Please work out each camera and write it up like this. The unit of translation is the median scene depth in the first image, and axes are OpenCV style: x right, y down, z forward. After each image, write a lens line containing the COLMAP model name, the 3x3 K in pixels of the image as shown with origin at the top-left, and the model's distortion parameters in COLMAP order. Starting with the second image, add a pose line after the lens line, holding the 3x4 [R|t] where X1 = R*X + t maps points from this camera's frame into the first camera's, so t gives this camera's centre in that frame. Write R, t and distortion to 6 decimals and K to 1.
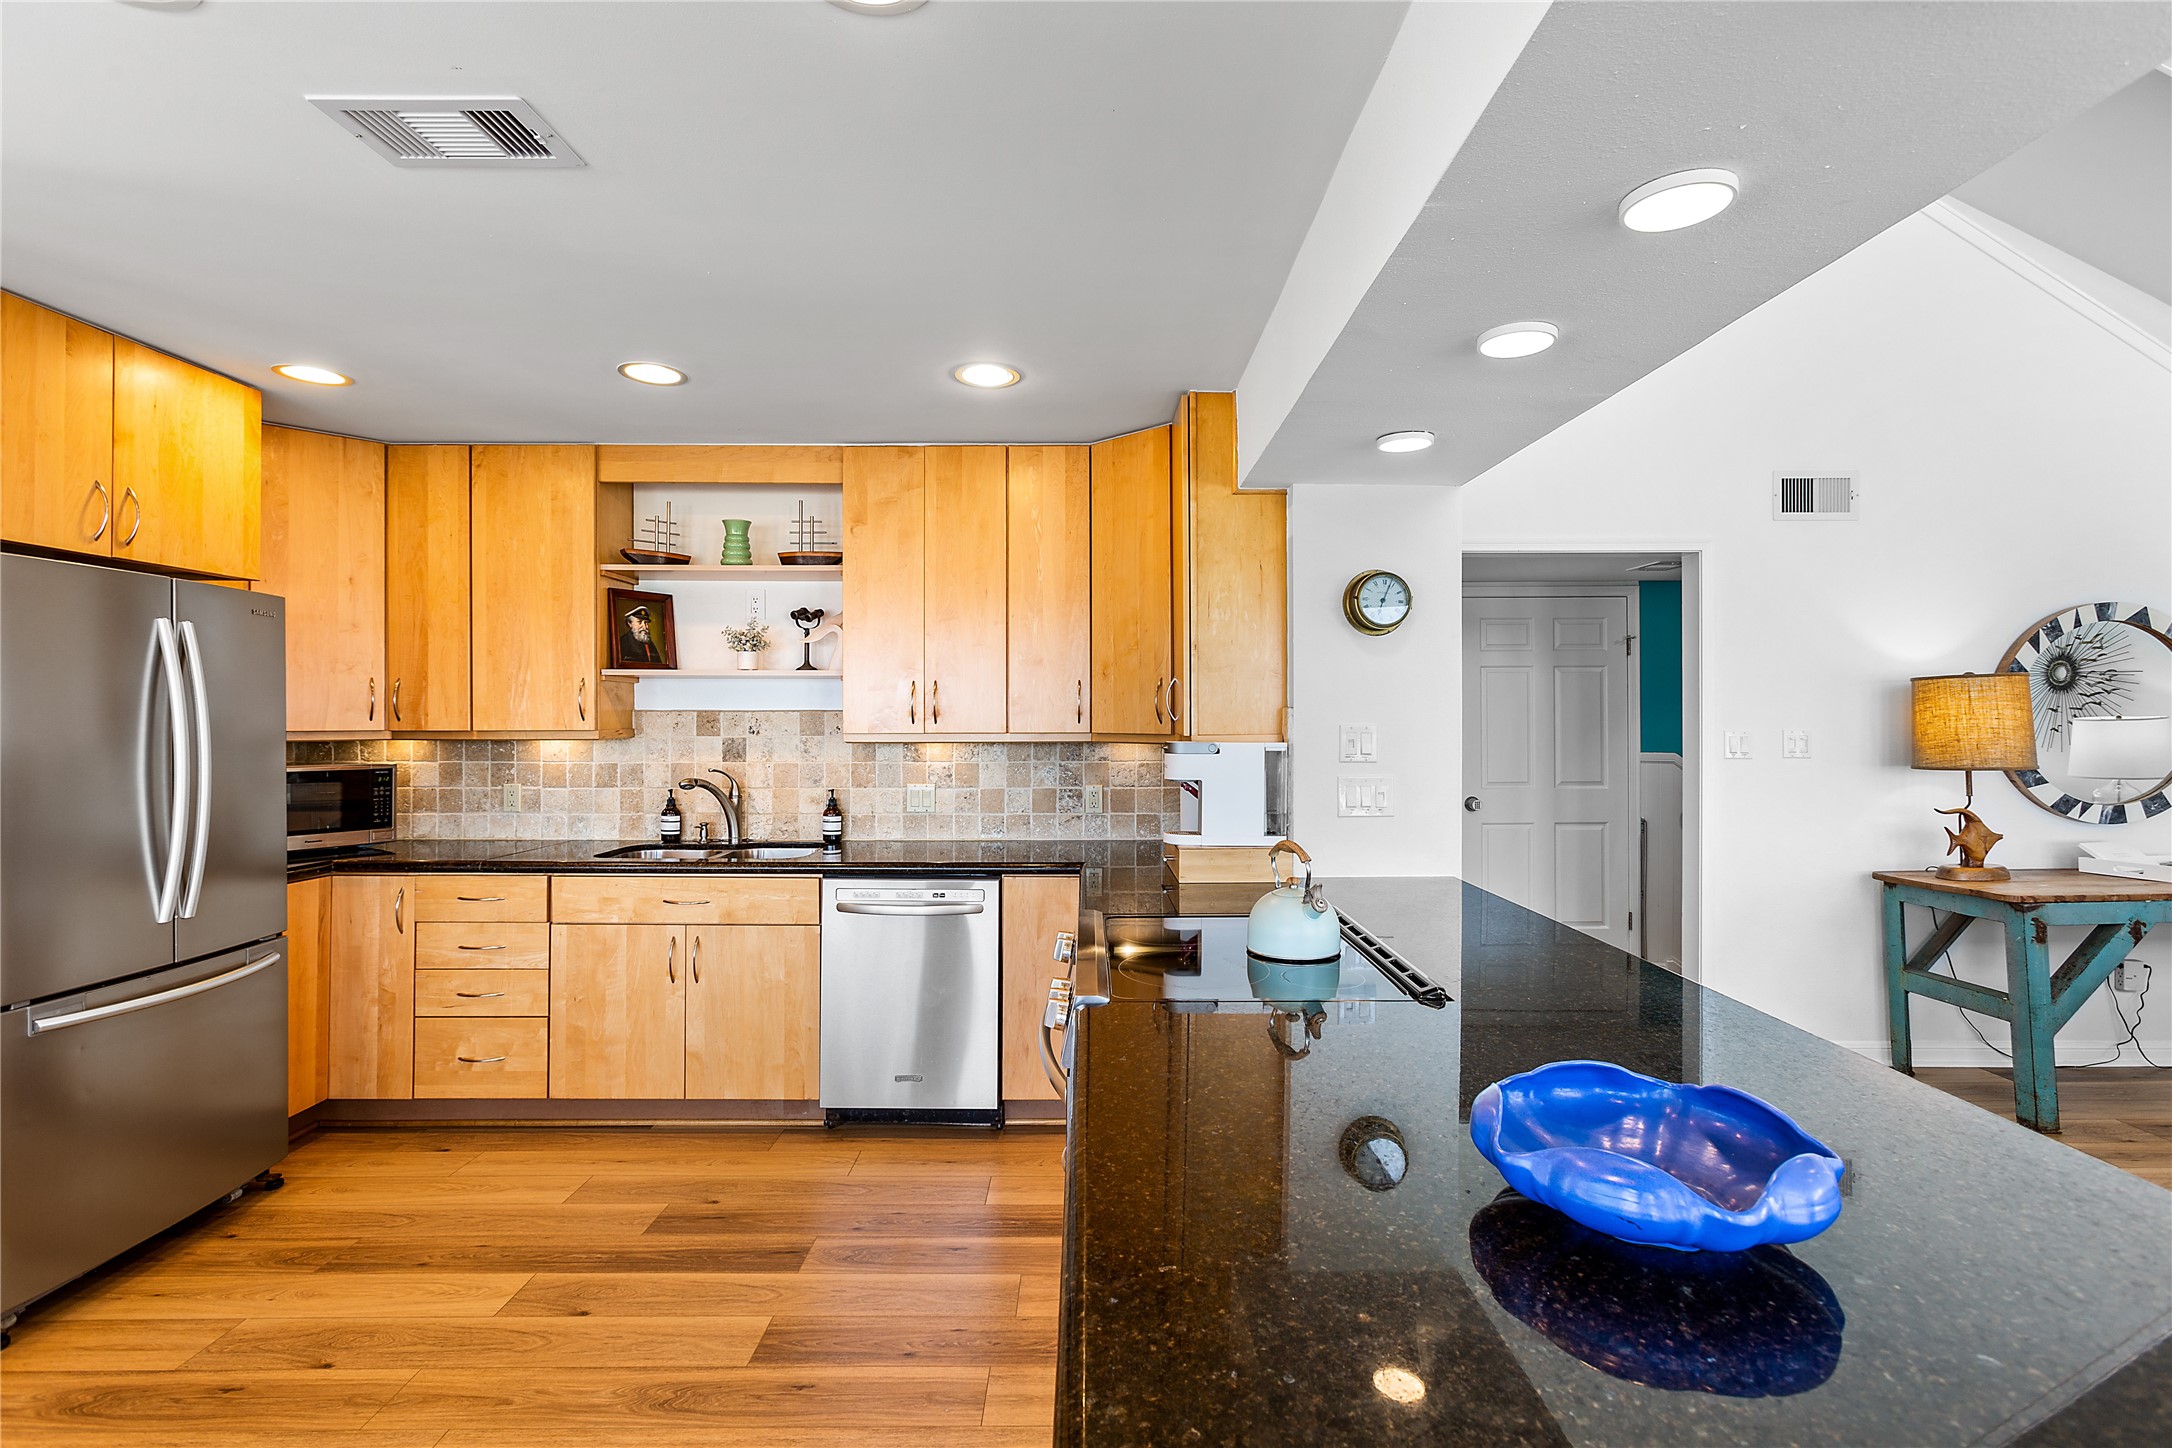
lens RADIAL K [[991.4, 0, 1088.2], [0, 991.4, 713.6], [0, 0, 1]] dist [-0.001661, 0.006555]
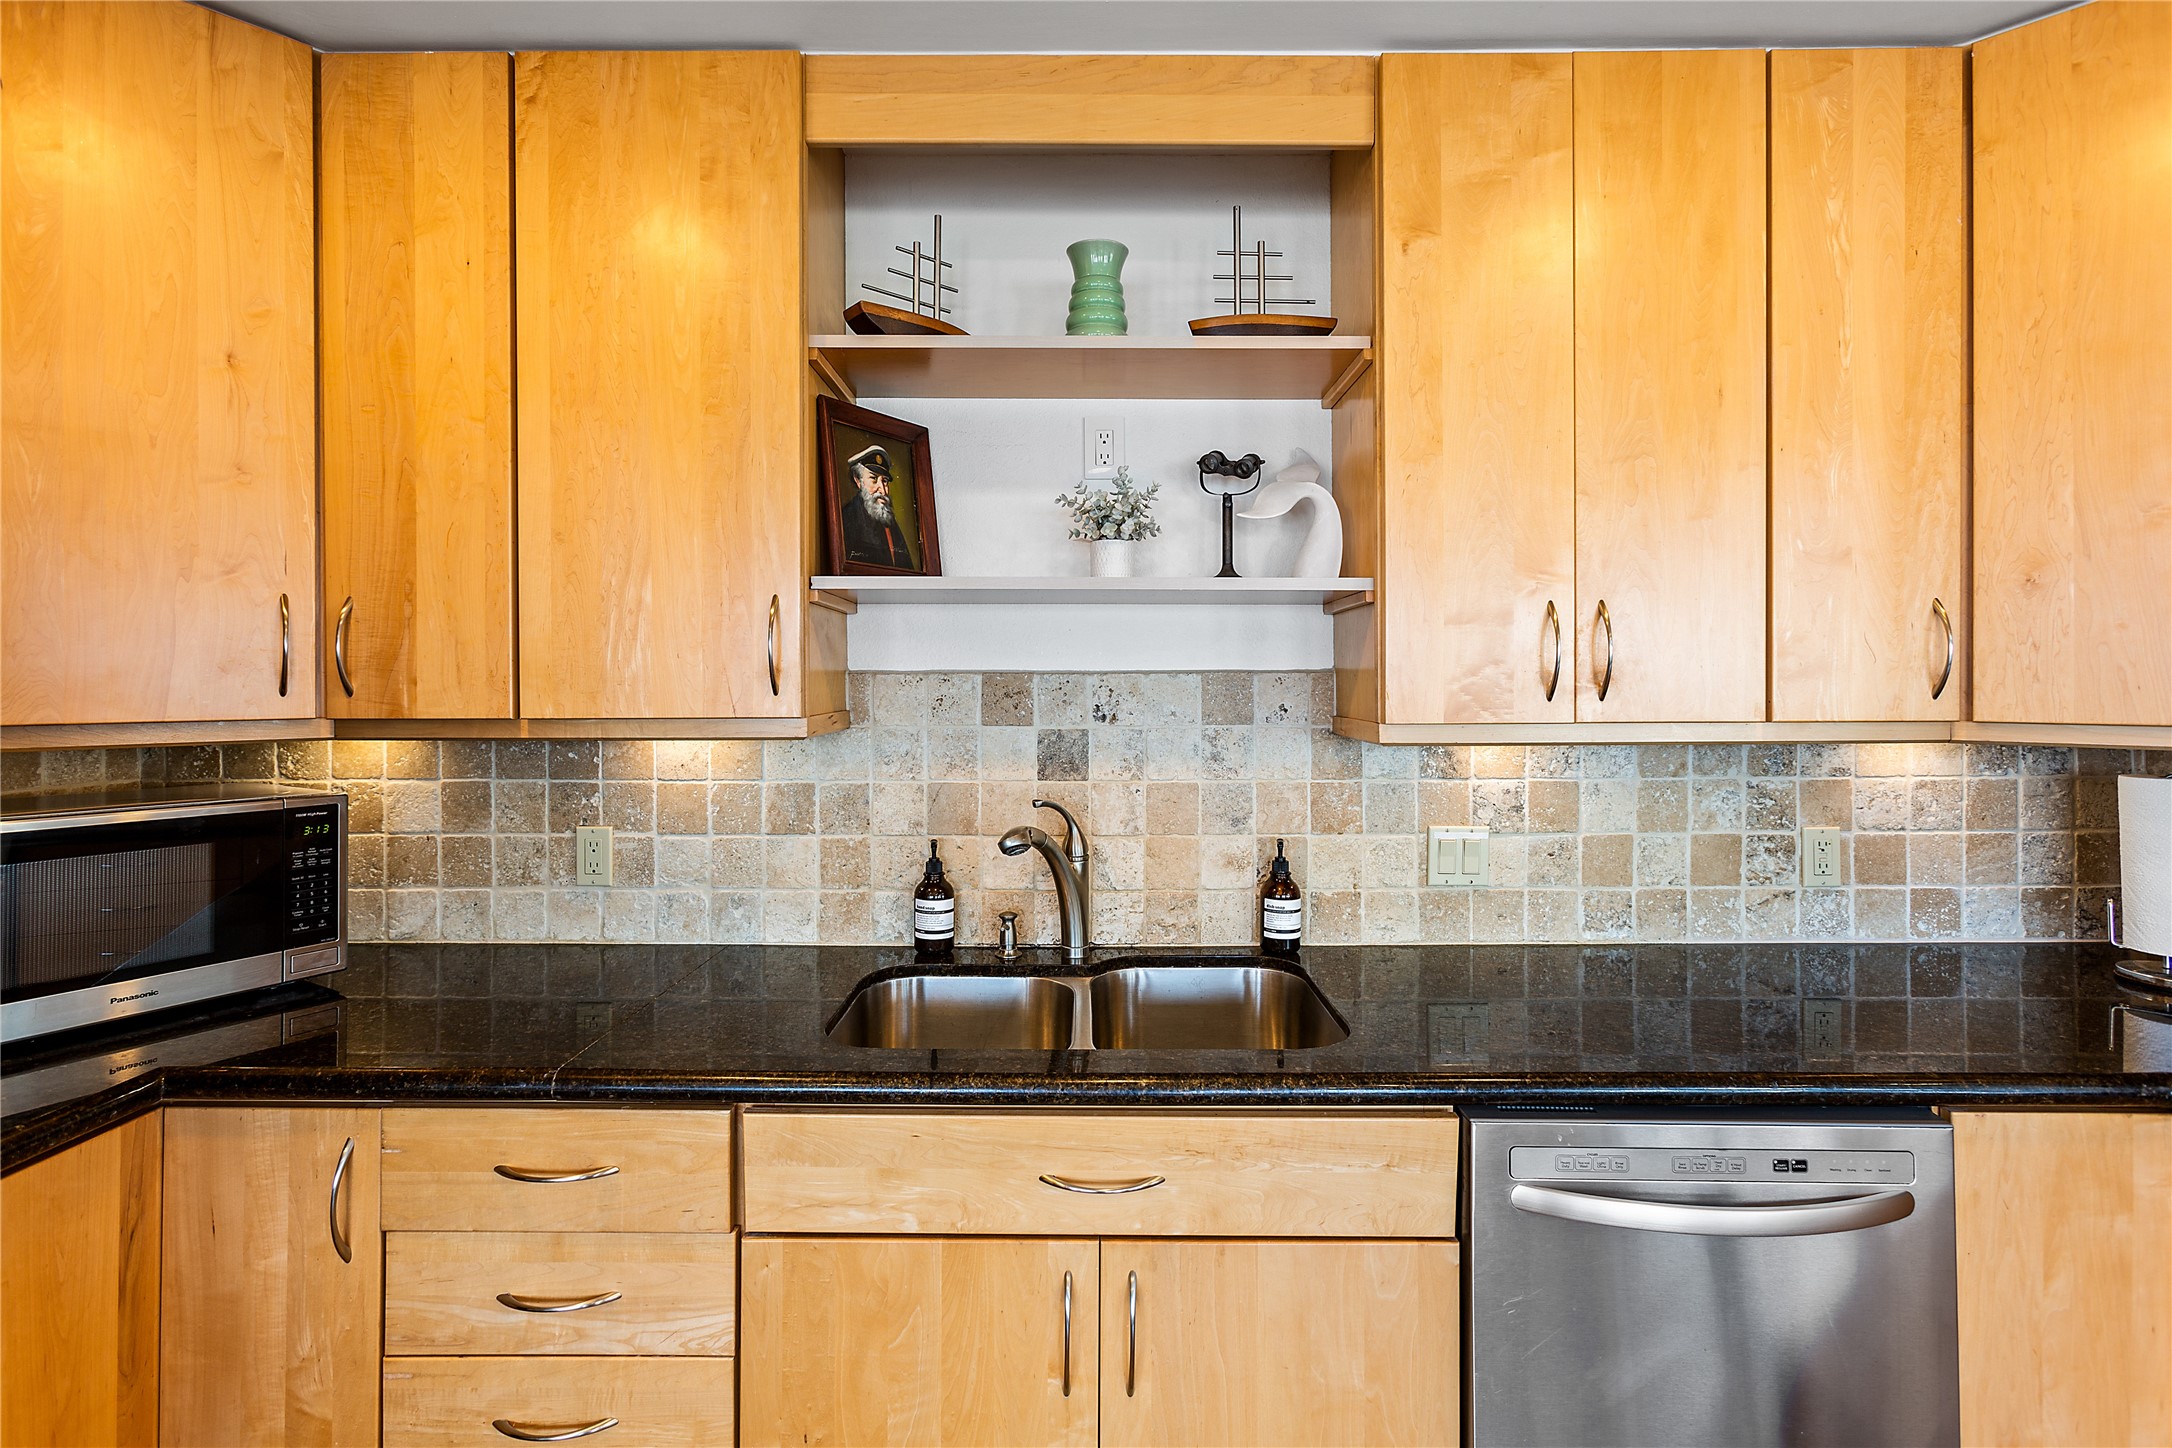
lens RADIAL K [[986.4, 0, 1080.5], [0, 986.4, 683.9], [0, 0, 1]] dist [-0.018871, 0.011847]
pose [[0.999998, -0.002017, -0.000942, -0.356856], [0.002022, 0.999986, 0.004982, 0.000504], [0.000932, -0.004984, 0.999987, 0.544280]]
